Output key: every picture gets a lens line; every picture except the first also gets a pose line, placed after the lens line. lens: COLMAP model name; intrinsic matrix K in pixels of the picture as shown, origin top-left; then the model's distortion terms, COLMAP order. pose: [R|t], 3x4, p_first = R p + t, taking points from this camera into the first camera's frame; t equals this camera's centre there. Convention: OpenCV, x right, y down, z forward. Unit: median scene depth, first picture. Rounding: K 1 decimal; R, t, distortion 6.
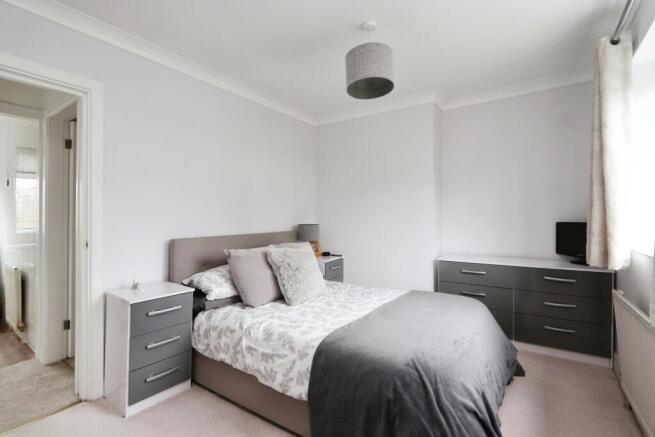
lens RADIAL K [[303.1, 0, 328.0], [0, 303.1, 212.3], [0, 0, 1]] dist [0.000834, 0.000079]
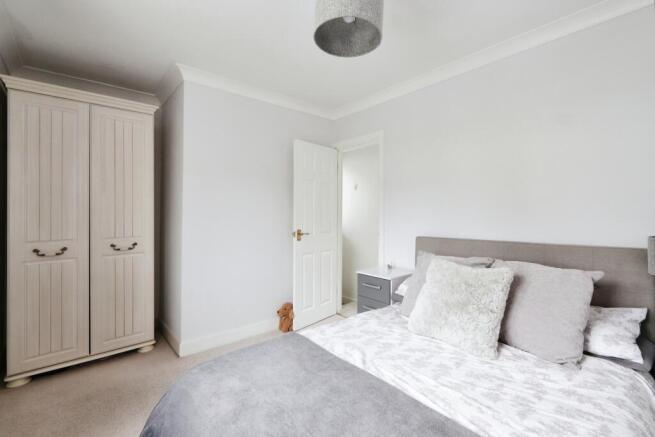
lens RADIAL K [[303.1, 0, 328.0], [0, 303.1, 212.3], [0, 0, 1]] dist [0.000834, 0.000079]
pose [[-0.237034, -0.000374, -0.971501, 0.800987], [0.010896, 0.999936, -0.003044, -0.000677], [0.971440, -0.011307, -0.237014, 1.119105]]
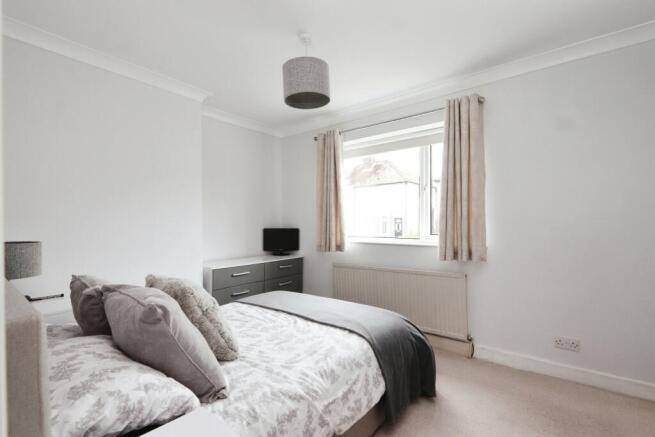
lens RADIAL K [[305.3, 0, 327.0], [0, 305.3, 221.5], [0, 0, 1]] dist [-0.000694, -0.000226]
pose [[0.055051, 0.007001, 0.998459, -0.891953], [-0.008369, 0.999944, -0.006550, 0.010993], [-0.998448, -0.007995, 0.055107, 0.874010]]
